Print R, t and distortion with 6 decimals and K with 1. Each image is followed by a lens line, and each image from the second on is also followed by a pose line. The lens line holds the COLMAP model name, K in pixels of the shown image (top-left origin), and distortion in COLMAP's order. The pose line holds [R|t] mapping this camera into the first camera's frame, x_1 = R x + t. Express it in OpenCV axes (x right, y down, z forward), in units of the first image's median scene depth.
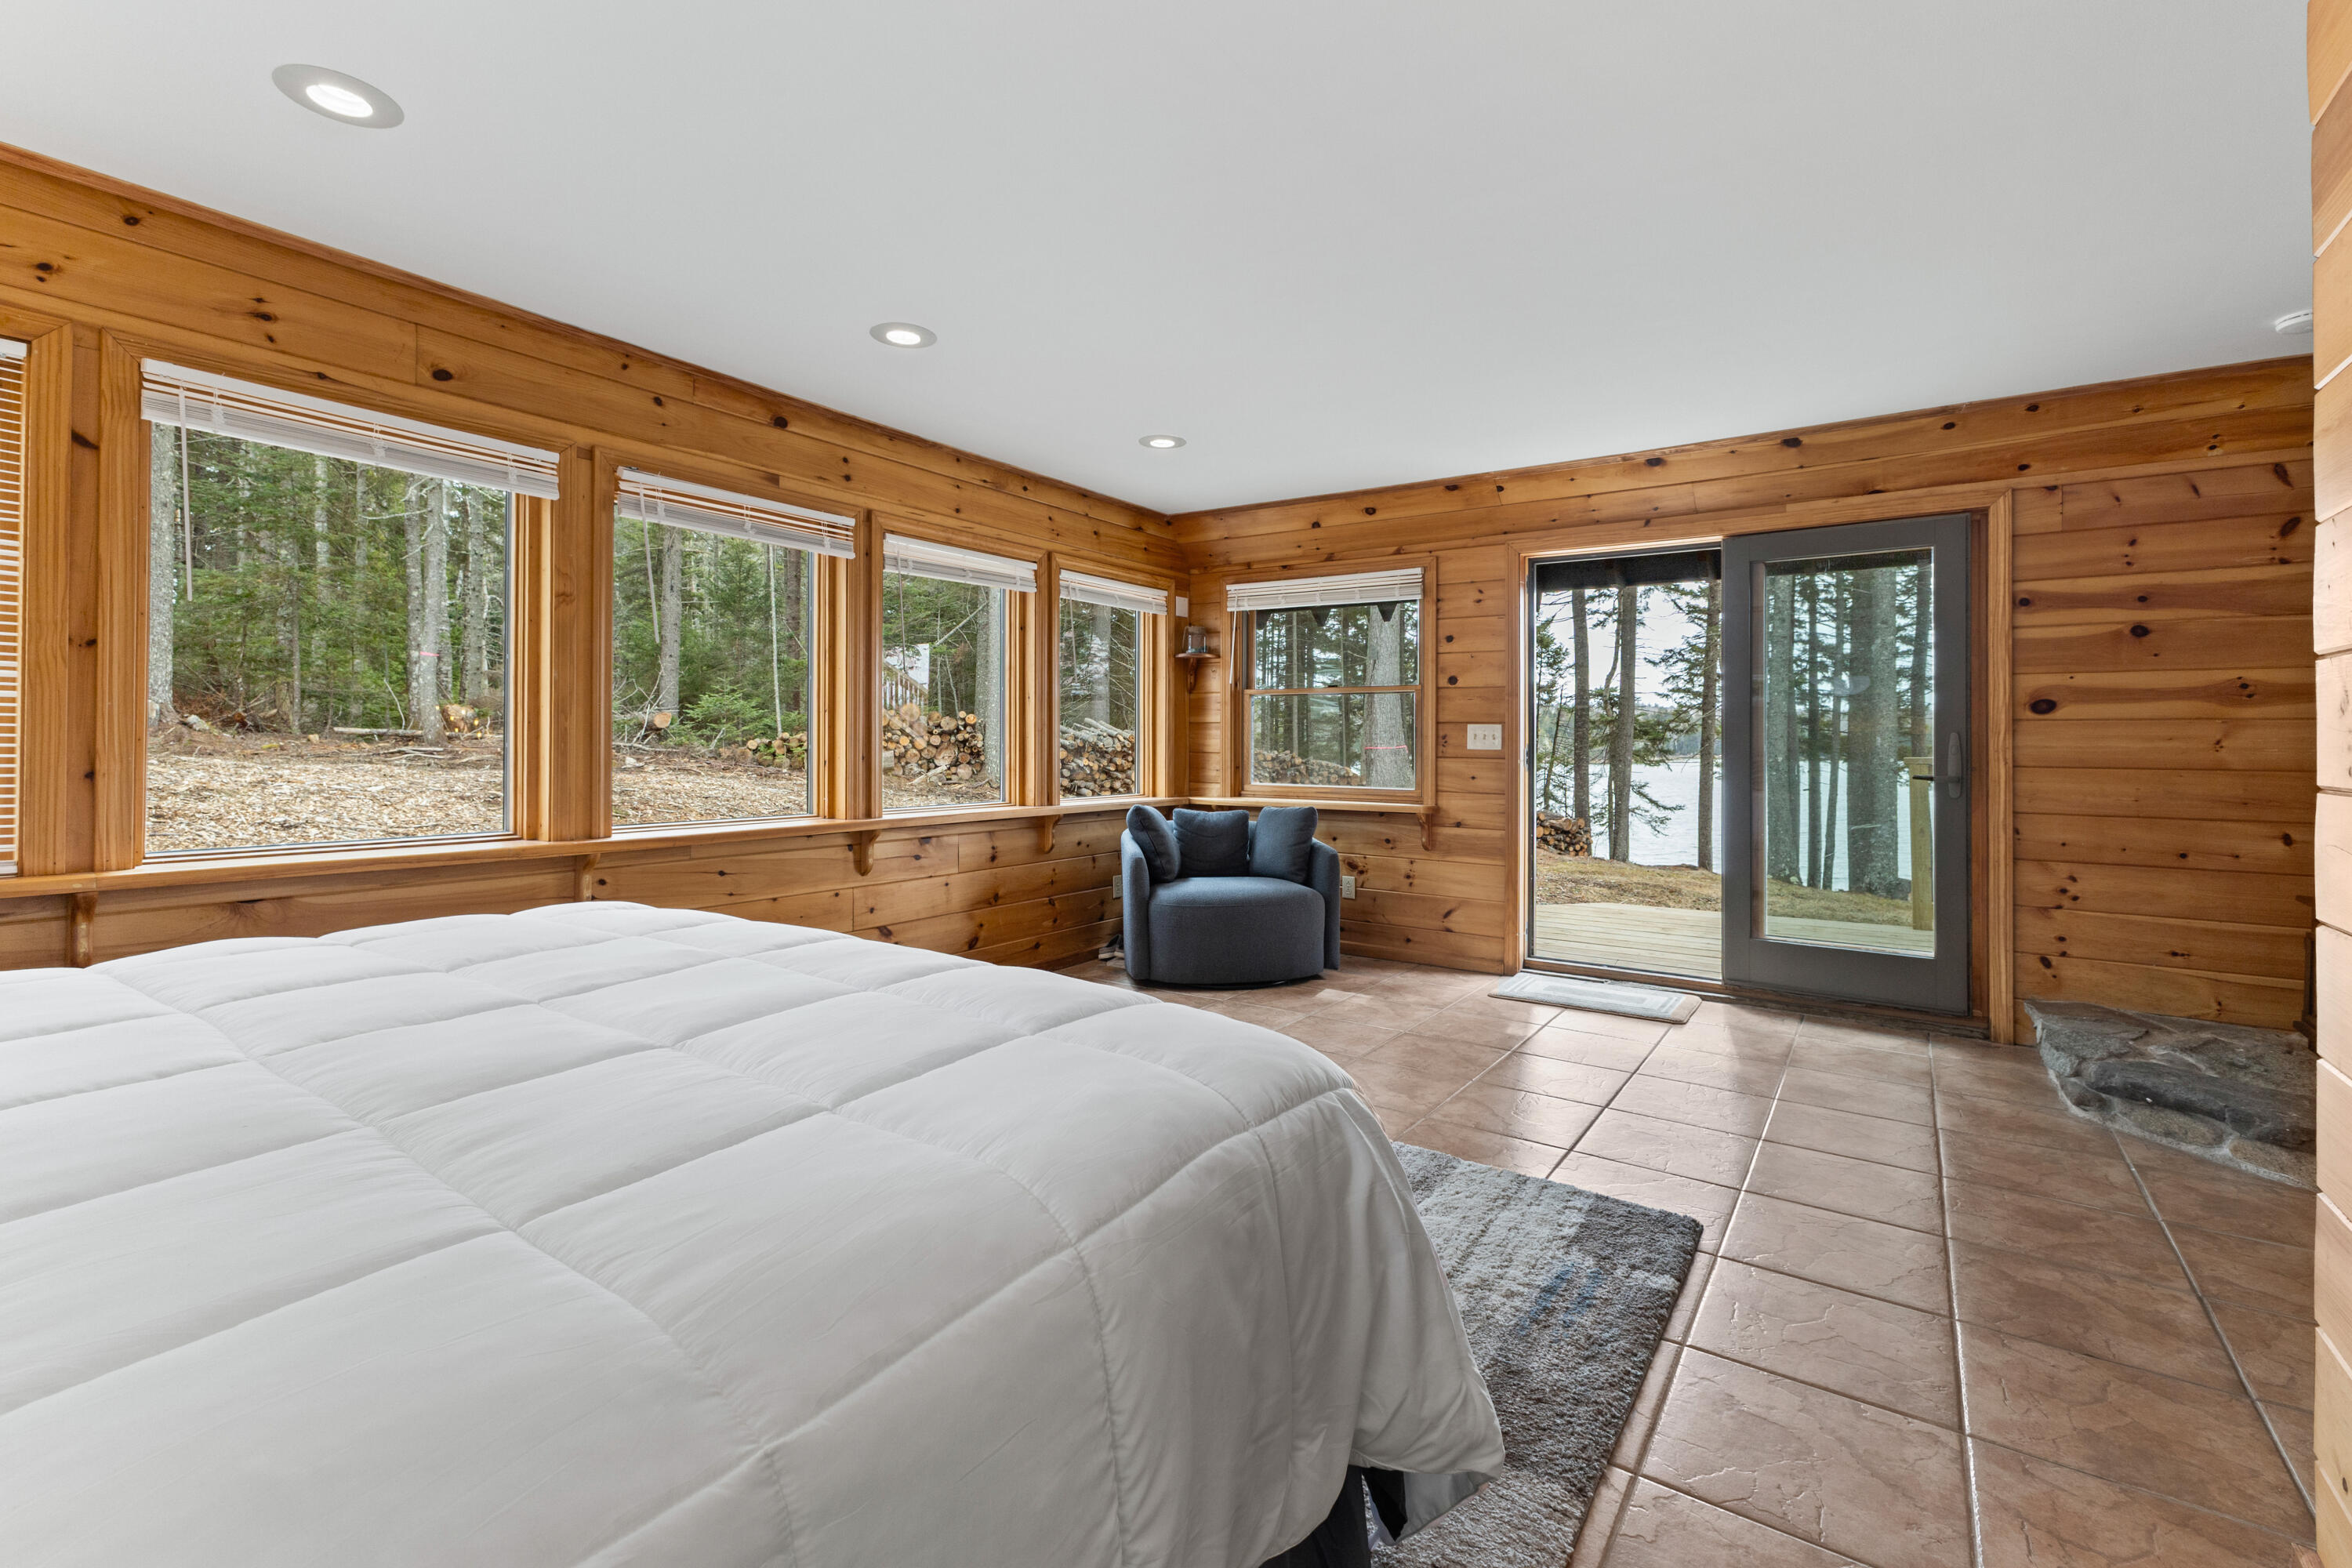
lens RADIAL K [[1014.2, 0, 1181.8], [0, 1014.2, 751.6], [0, 0, 1]] dist [0.002592, -0.000649]
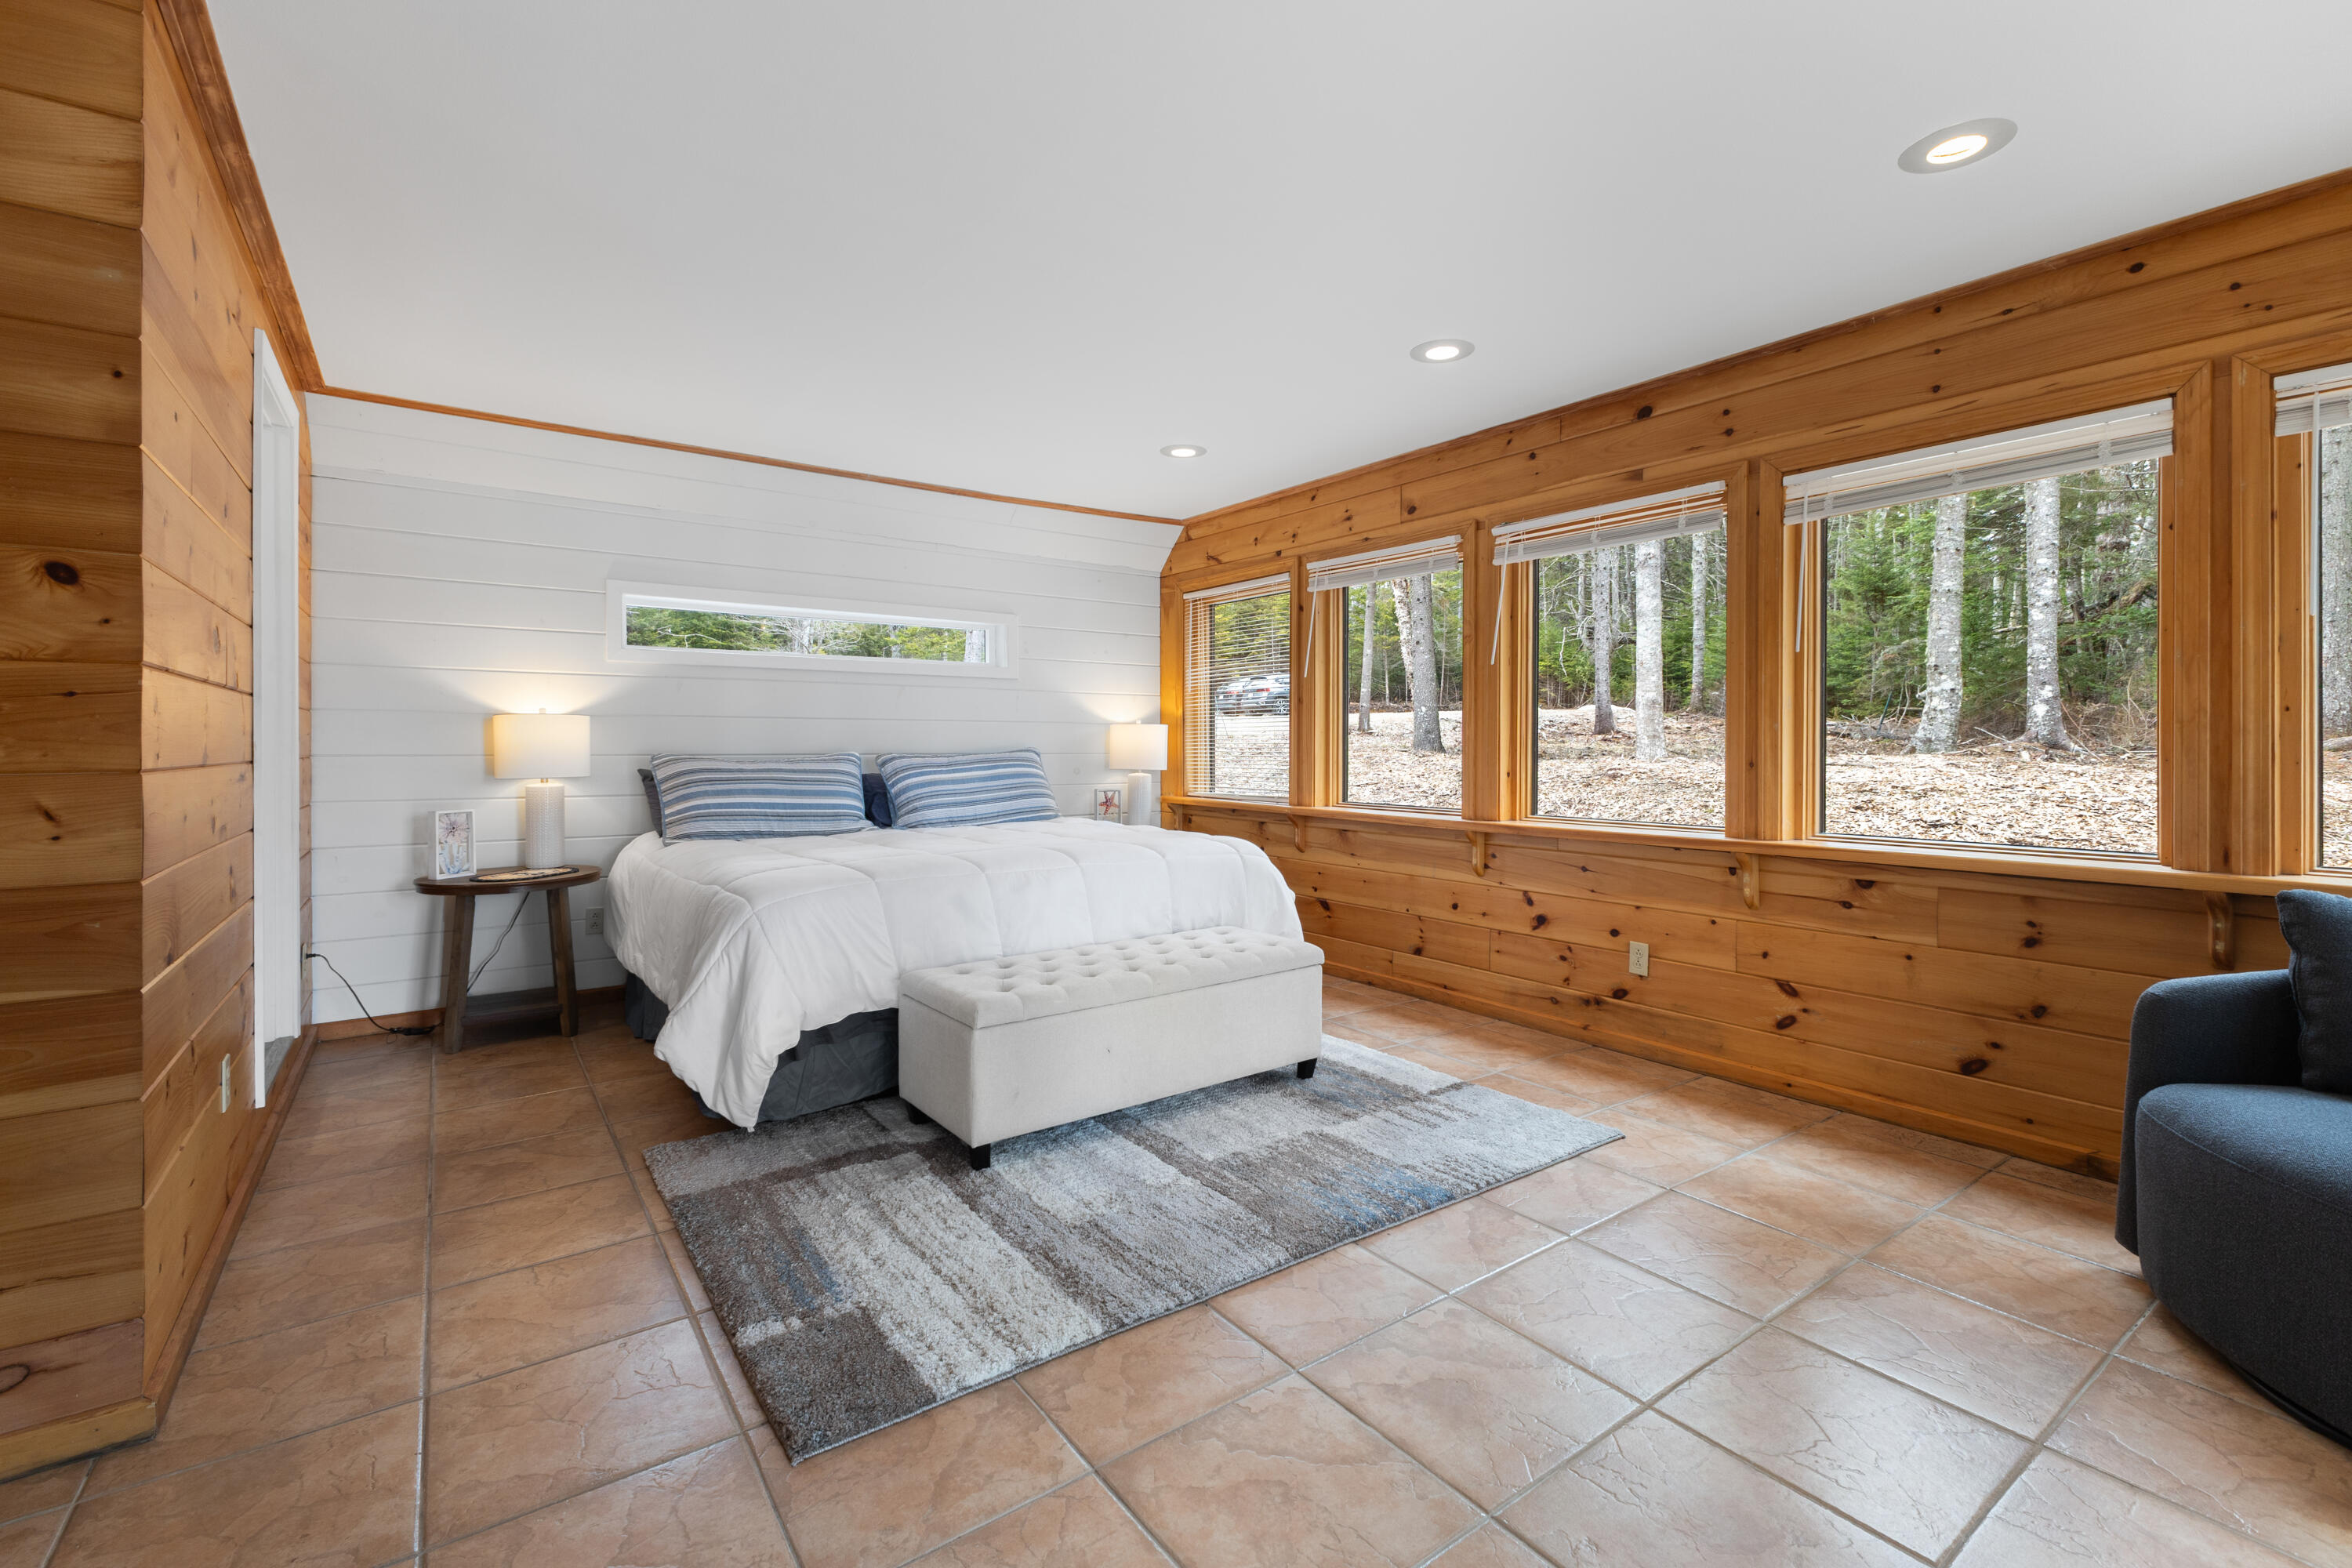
lens RADIAL K [[1014.2, 0, 1181.8], [0, 1014.2, 751.6], [0, 0, 1]] dist [0.002592, -0.000649]
pose [[-0.314179, -0.000381, -0.949364, 0.659847], [-0.012214, 0.999919, 0.003641, -0.001643], [0.949285, 0.012739, -0.314159, 0.895068]]
